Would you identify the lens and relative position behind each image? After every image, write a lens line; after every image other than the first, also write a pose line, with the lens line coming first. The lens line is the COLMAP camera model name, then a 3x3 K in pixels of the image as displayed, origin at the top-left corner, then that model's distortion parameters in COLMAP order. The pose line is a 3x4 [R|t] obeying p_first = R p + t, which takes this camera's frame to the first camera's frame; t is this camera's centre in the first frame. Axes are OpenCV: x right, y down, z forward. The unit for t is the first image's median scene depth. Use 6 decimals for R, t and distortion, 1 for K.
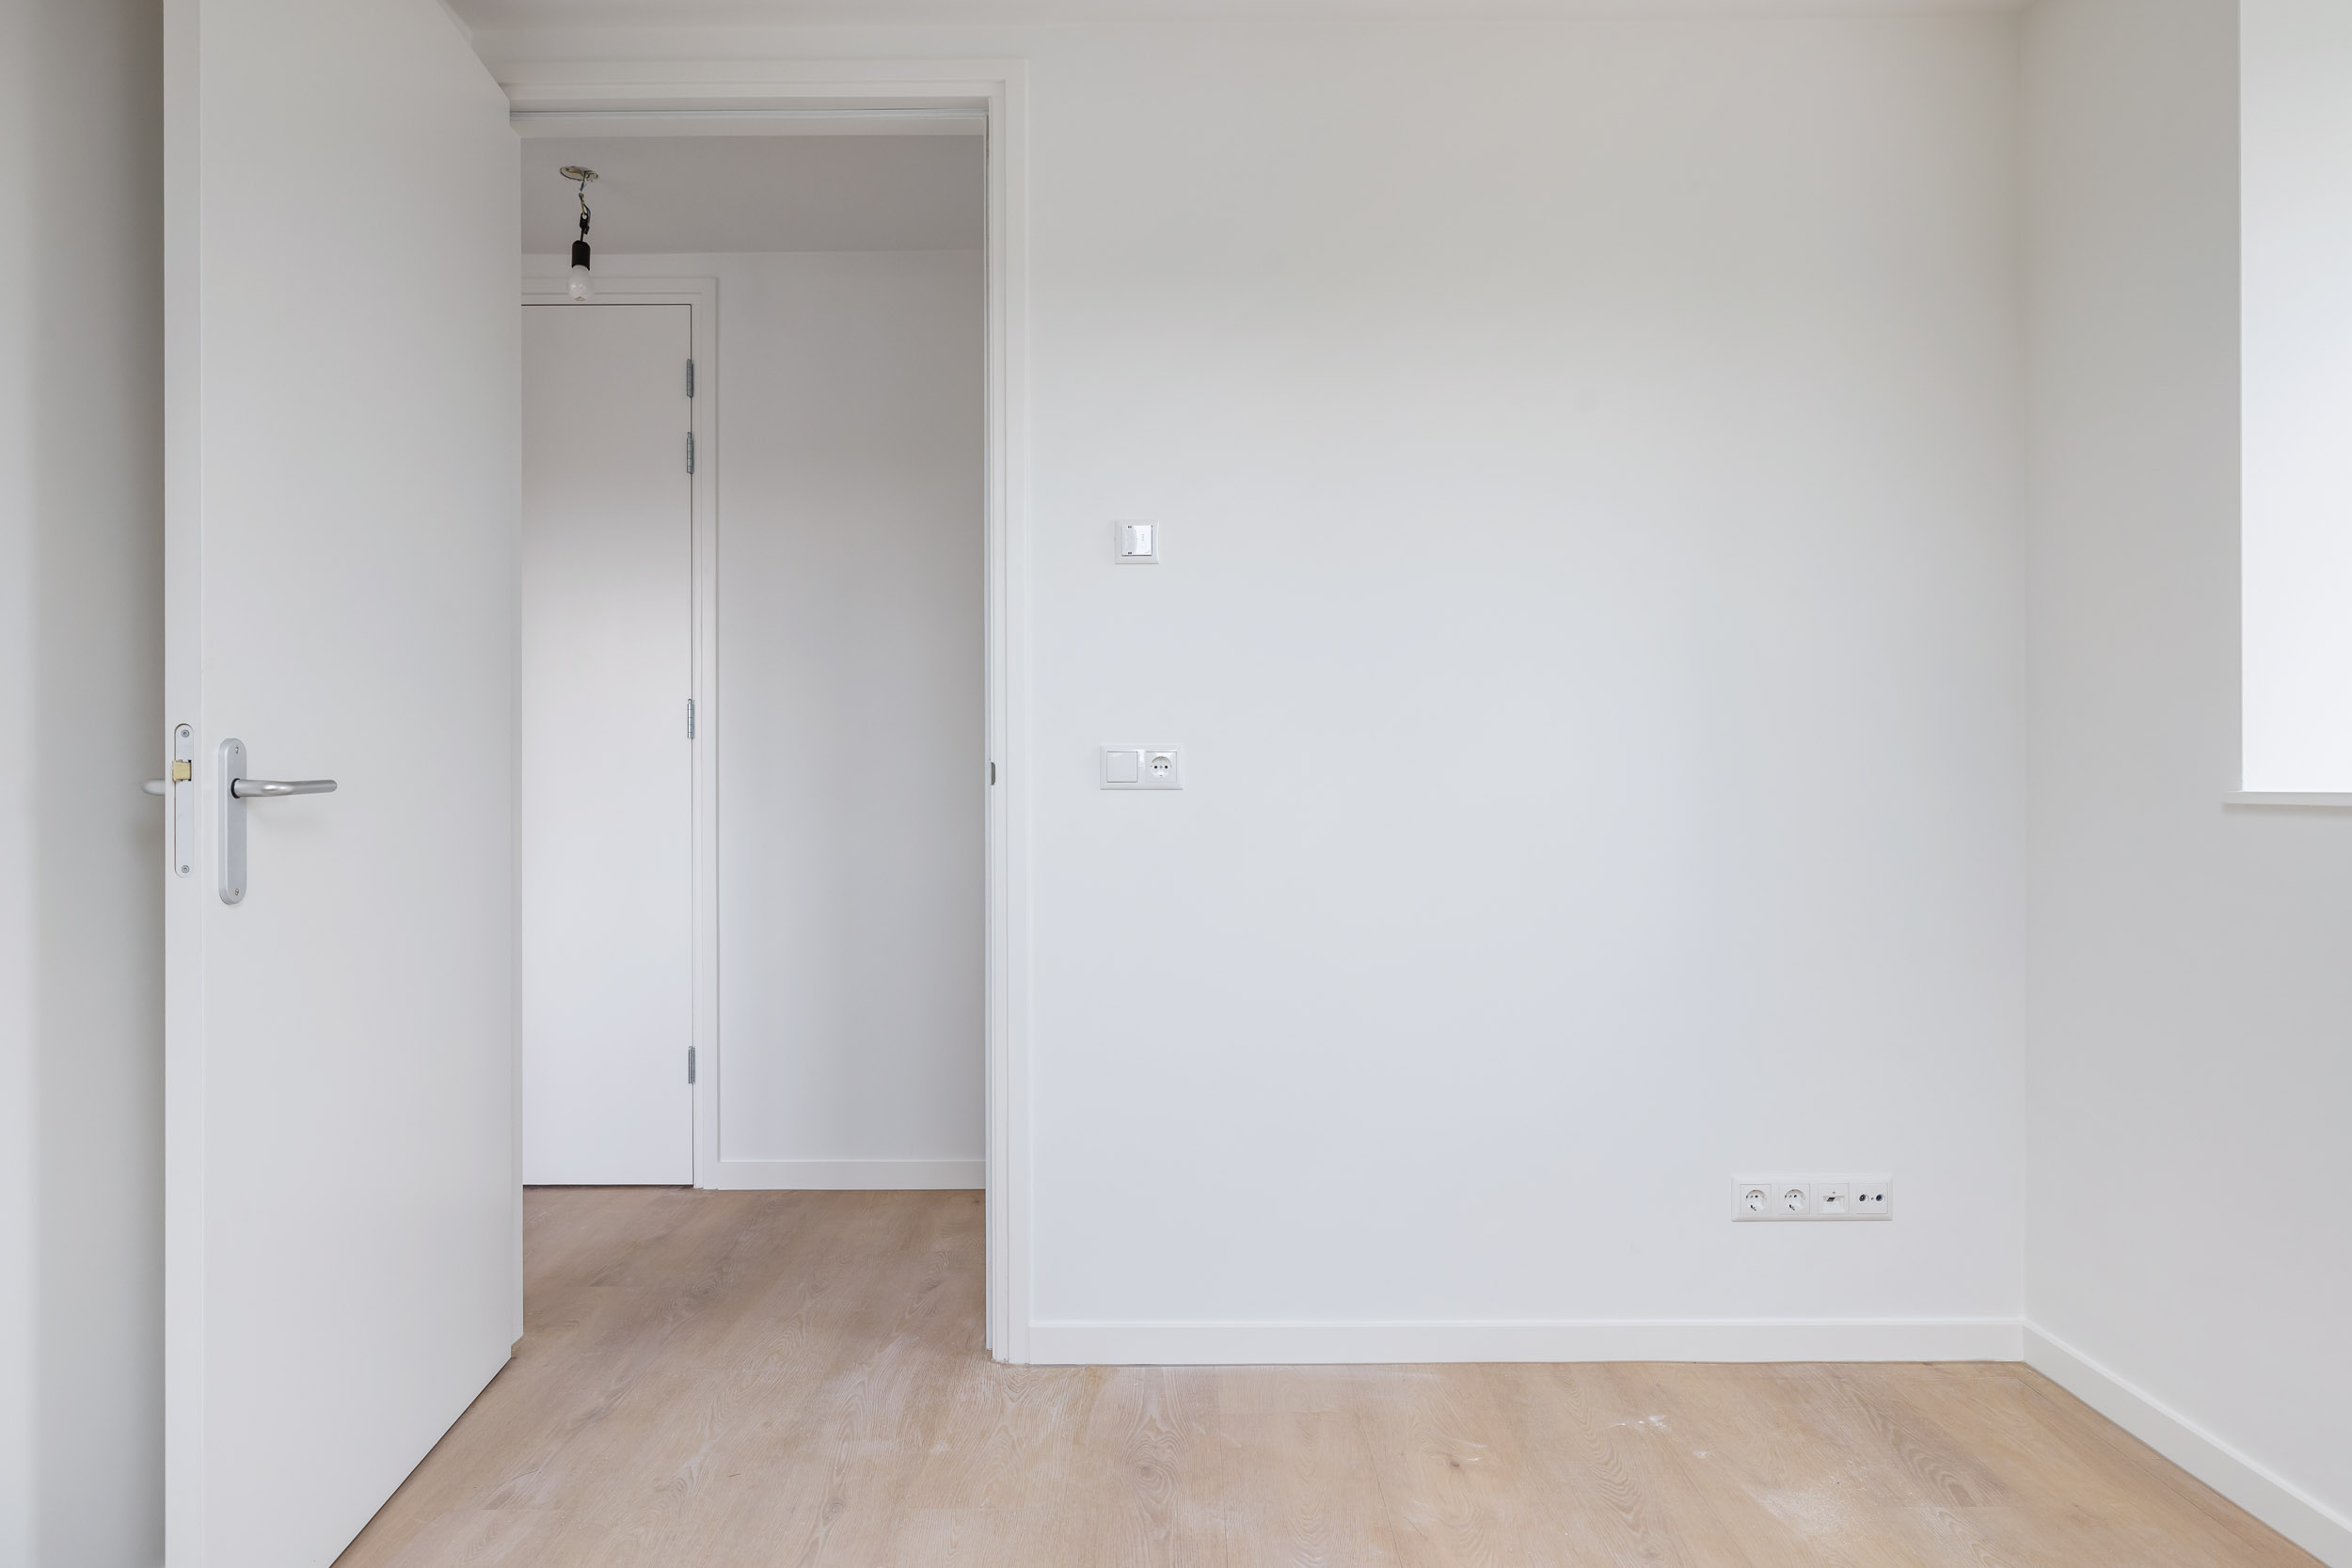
lens RADIAL K [[1374.8, 0, 1174.6], [0, 1374.8, 794.3], [0, 0, 1]] dist [0.019006, -0.001391]
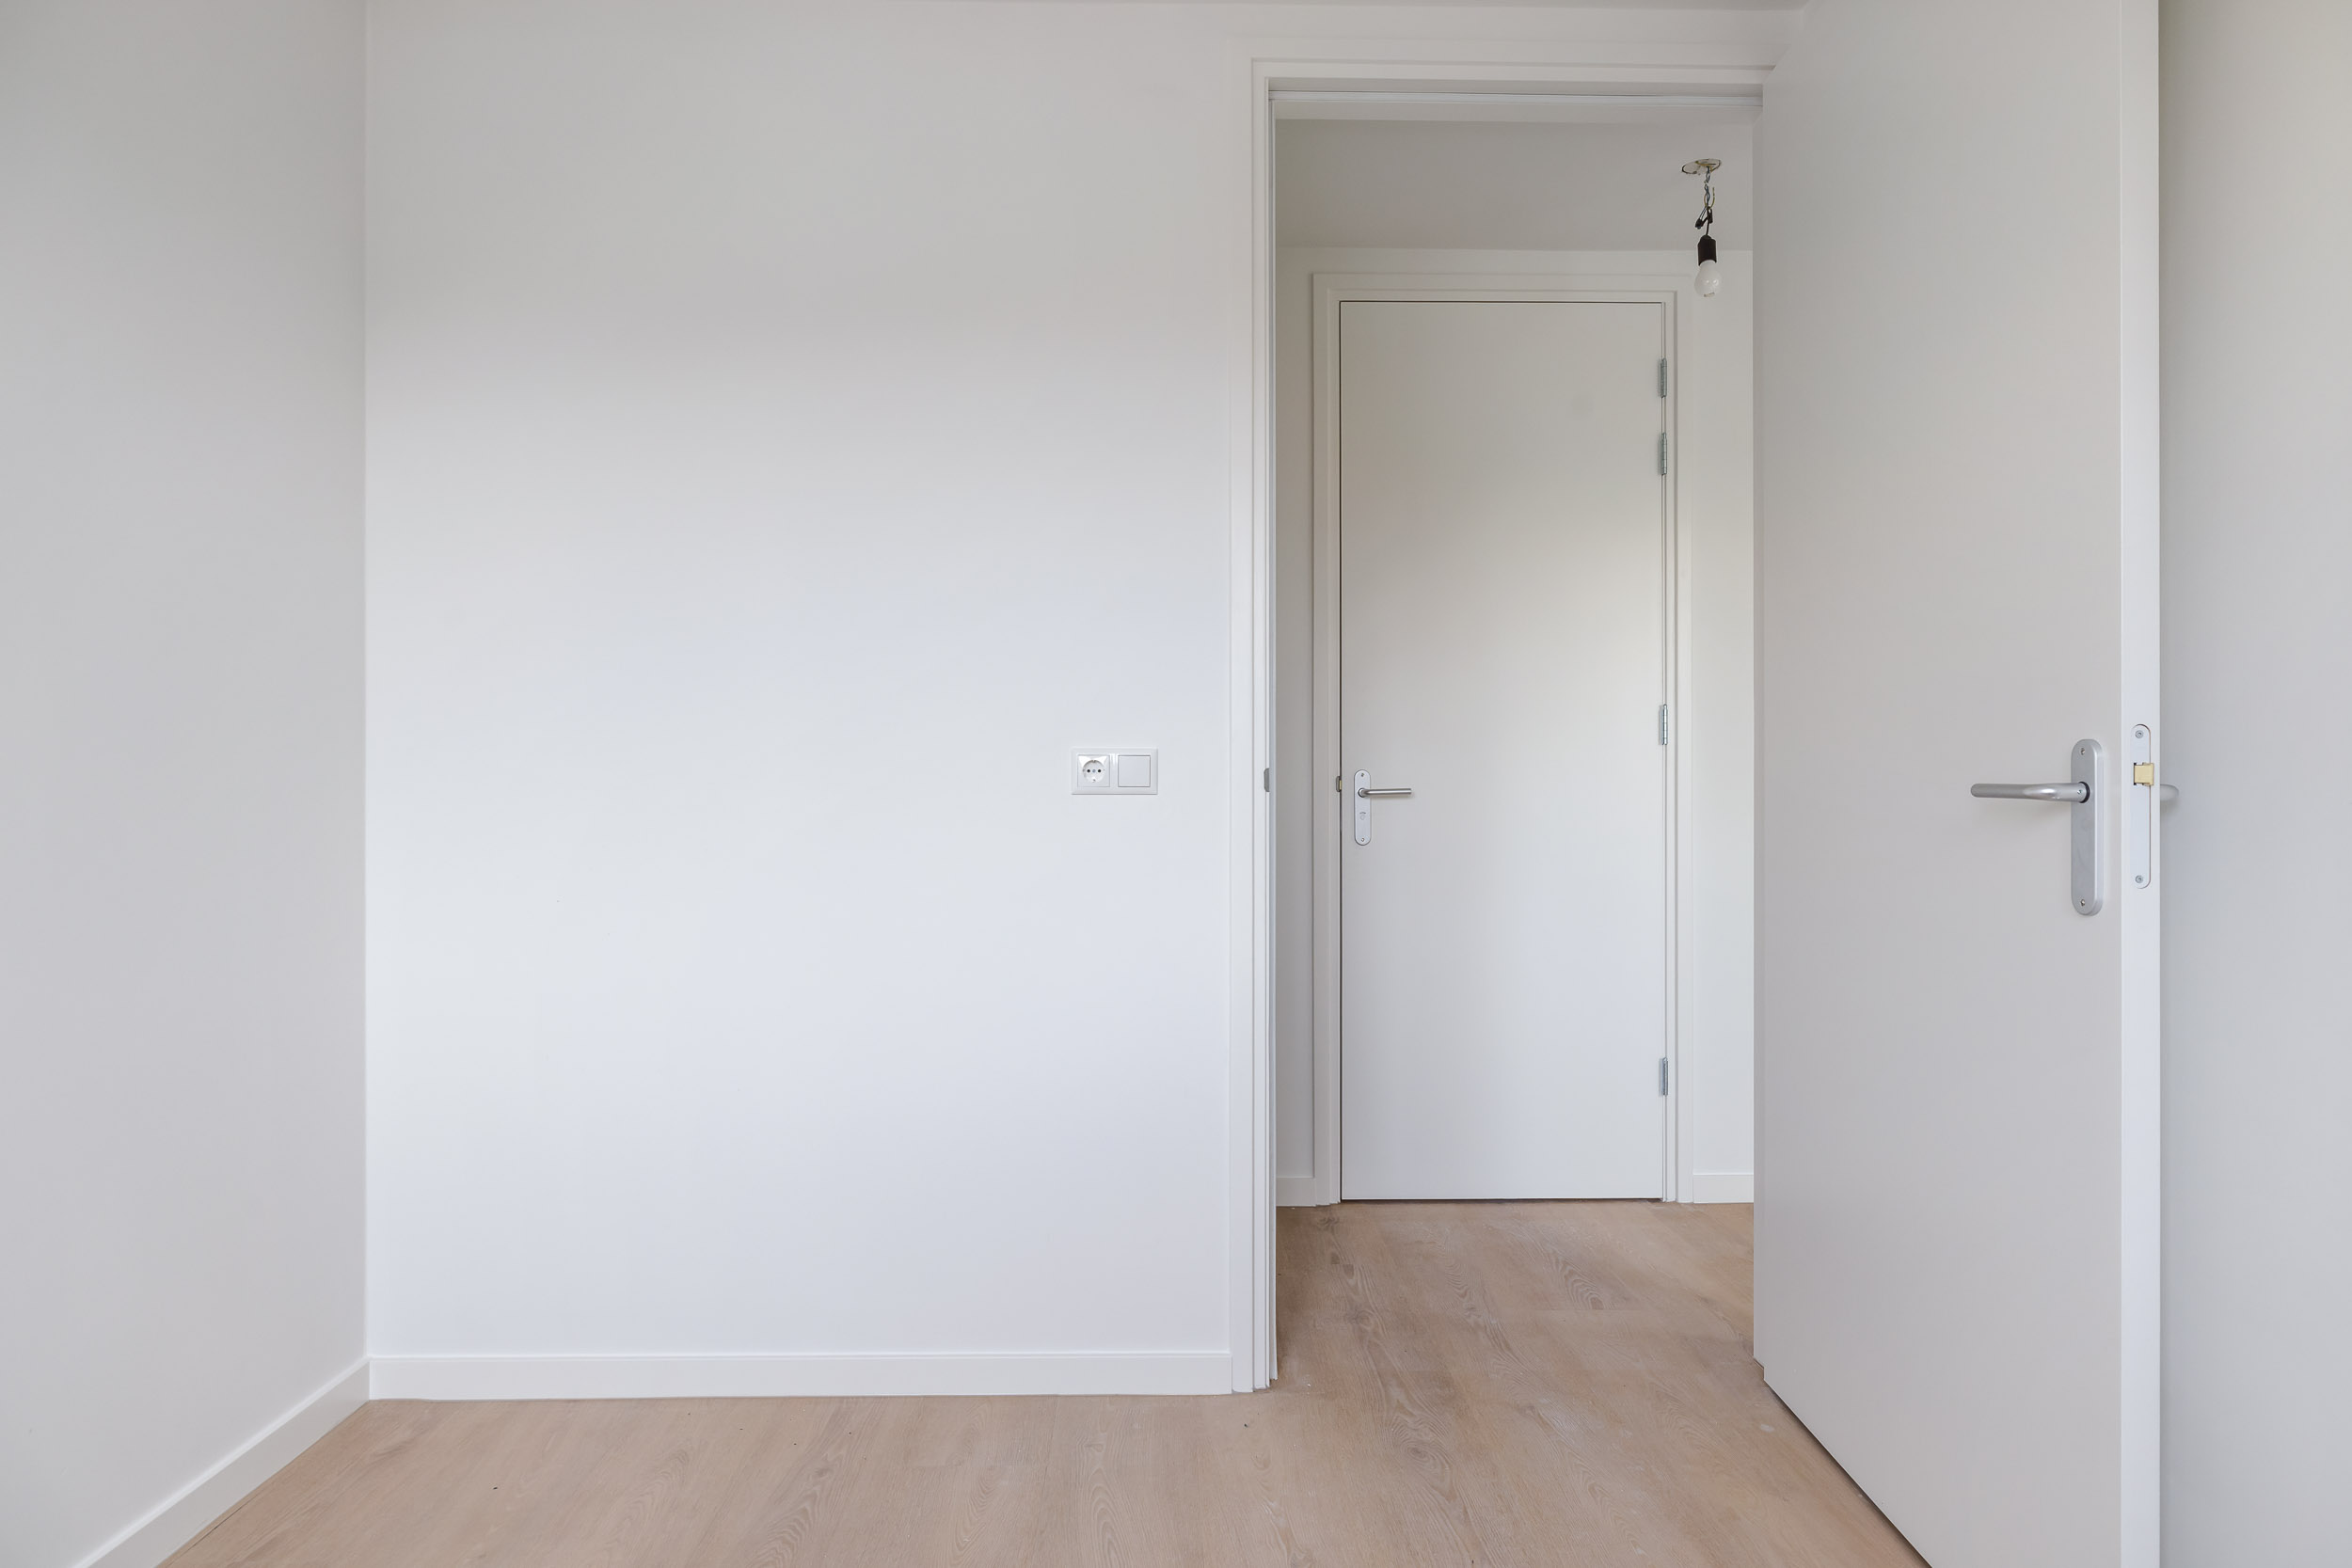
lens RADIAL K [[1356.2, 0, 1180.3], [0, 1356.2, 795.3], [0, 0, 1]] dist [0.038824, -0.000151]
pose [[0.999696, 0.009466, 0.022757, -0.720858], [-0.009842, 0.999816, 0.016458, -0.017840], [-0.022597, -0.016677, 0.999606, 0.035371]]
